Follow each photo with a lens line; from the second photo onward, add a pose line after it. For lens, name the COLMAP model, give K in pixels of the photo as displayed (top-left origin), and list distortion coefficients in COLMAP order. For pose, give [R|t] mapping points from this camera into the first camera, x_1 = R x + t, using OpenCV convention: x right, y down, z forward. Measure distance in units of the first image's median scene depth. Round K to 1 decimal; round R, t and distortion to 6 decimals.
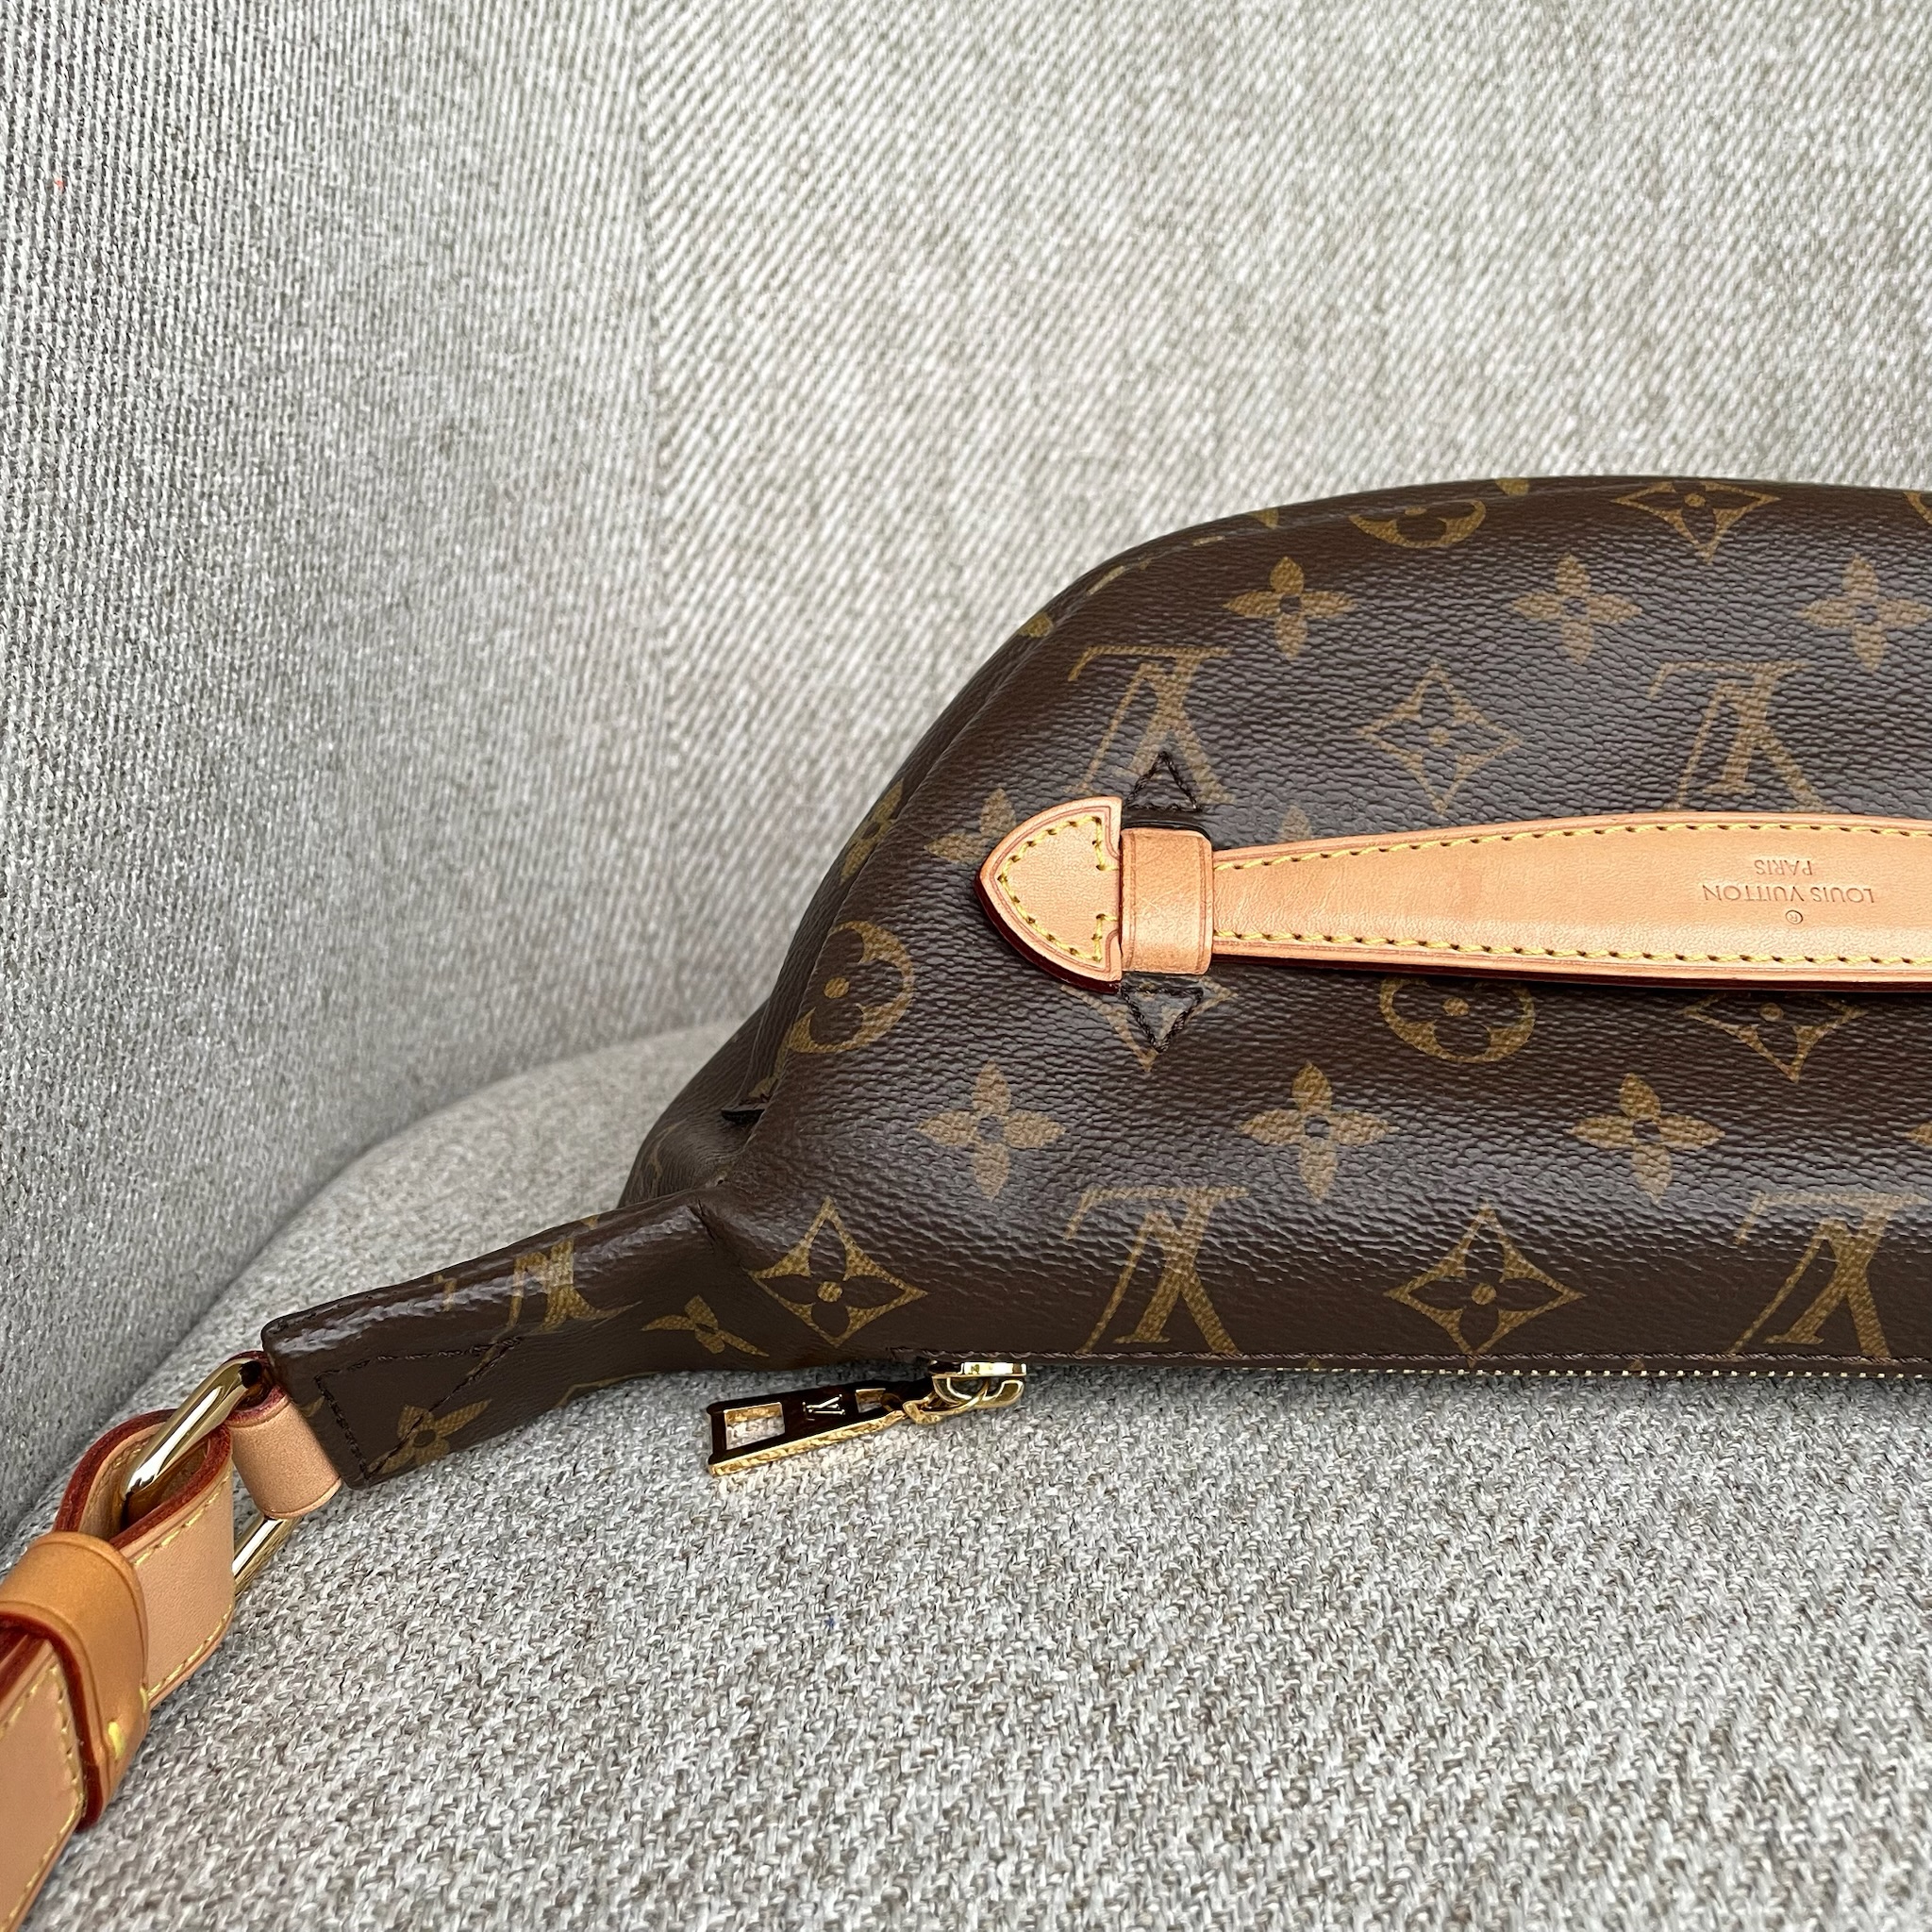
lens RADIAL K [[2036.7, 0, 966.0], [0, 2036.7, 966.0], [0, 0, 1]] dist [0.051419, -0.099824]
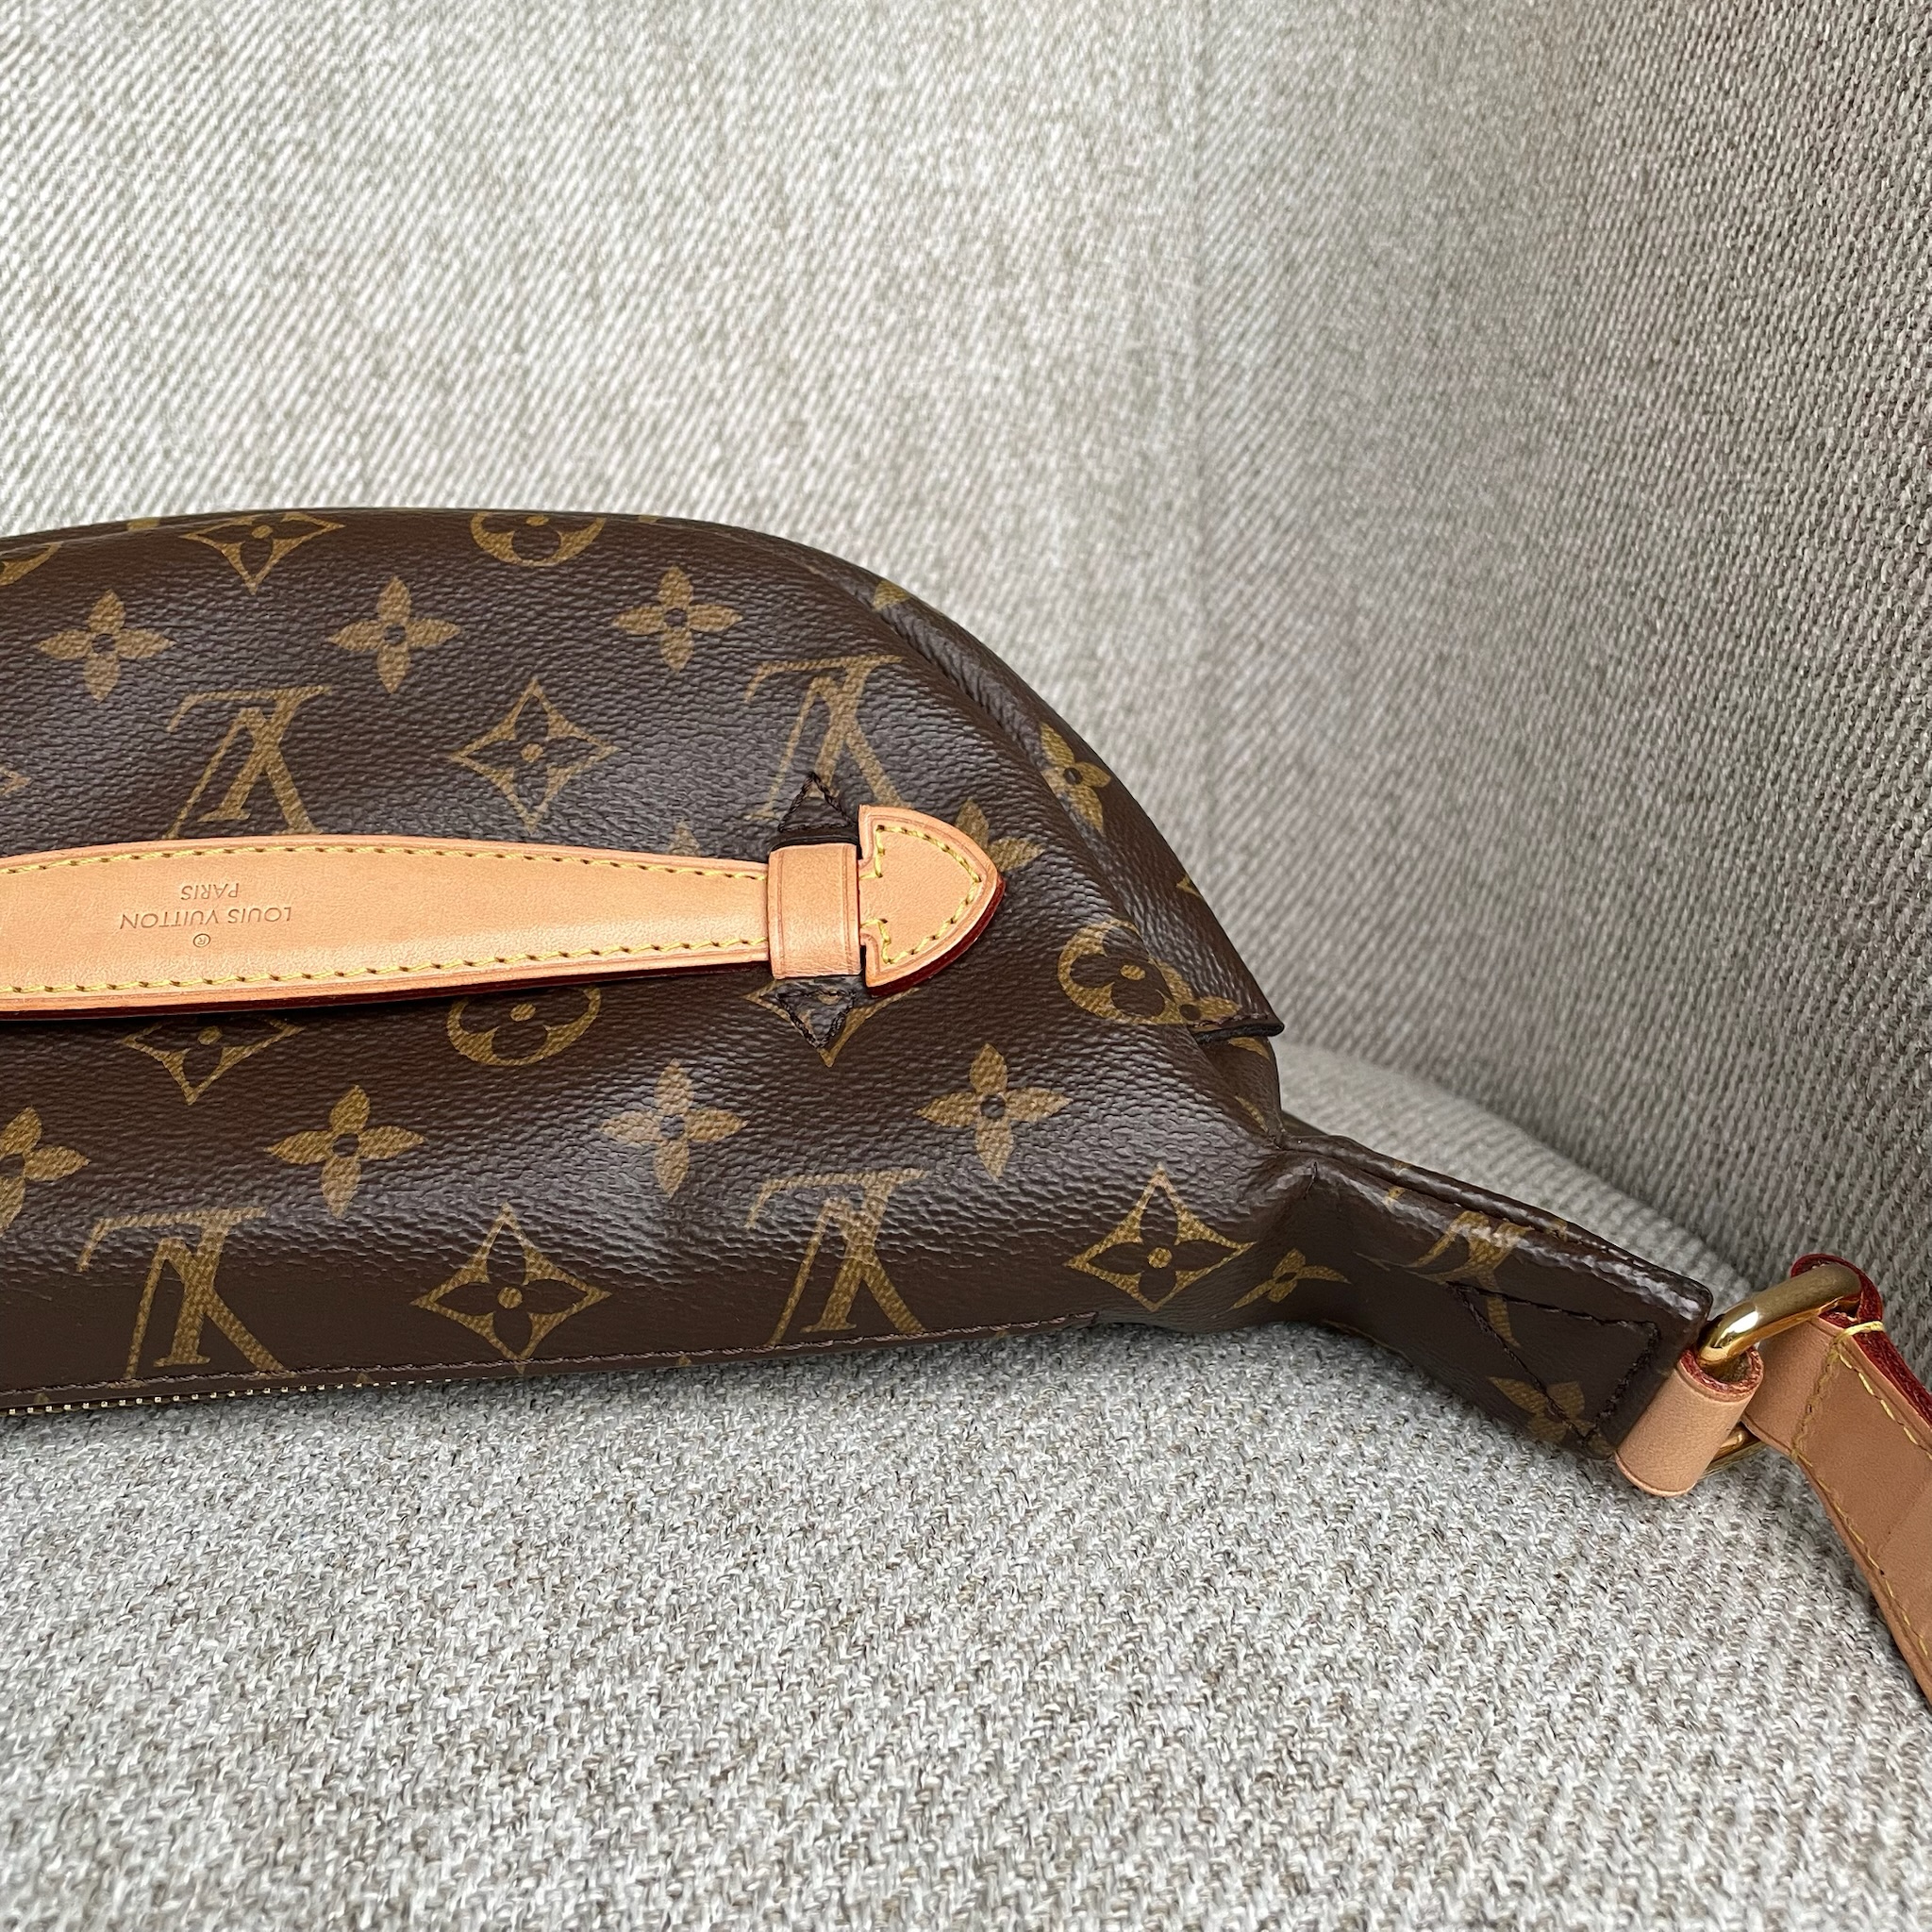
lens RADIAL K [[2036.7, 0, 966.0], [0, 2036.7, 966.0], [0, 0, 1]] dist [0.051419, -0.099824]
pose [[0.996050, -0.068004, 0.057091, 0.346134], [0.069083, 0.997464, -0.017138, 0.015369], [-0.055781, 0.021015, 0.998222, -0.013639]]
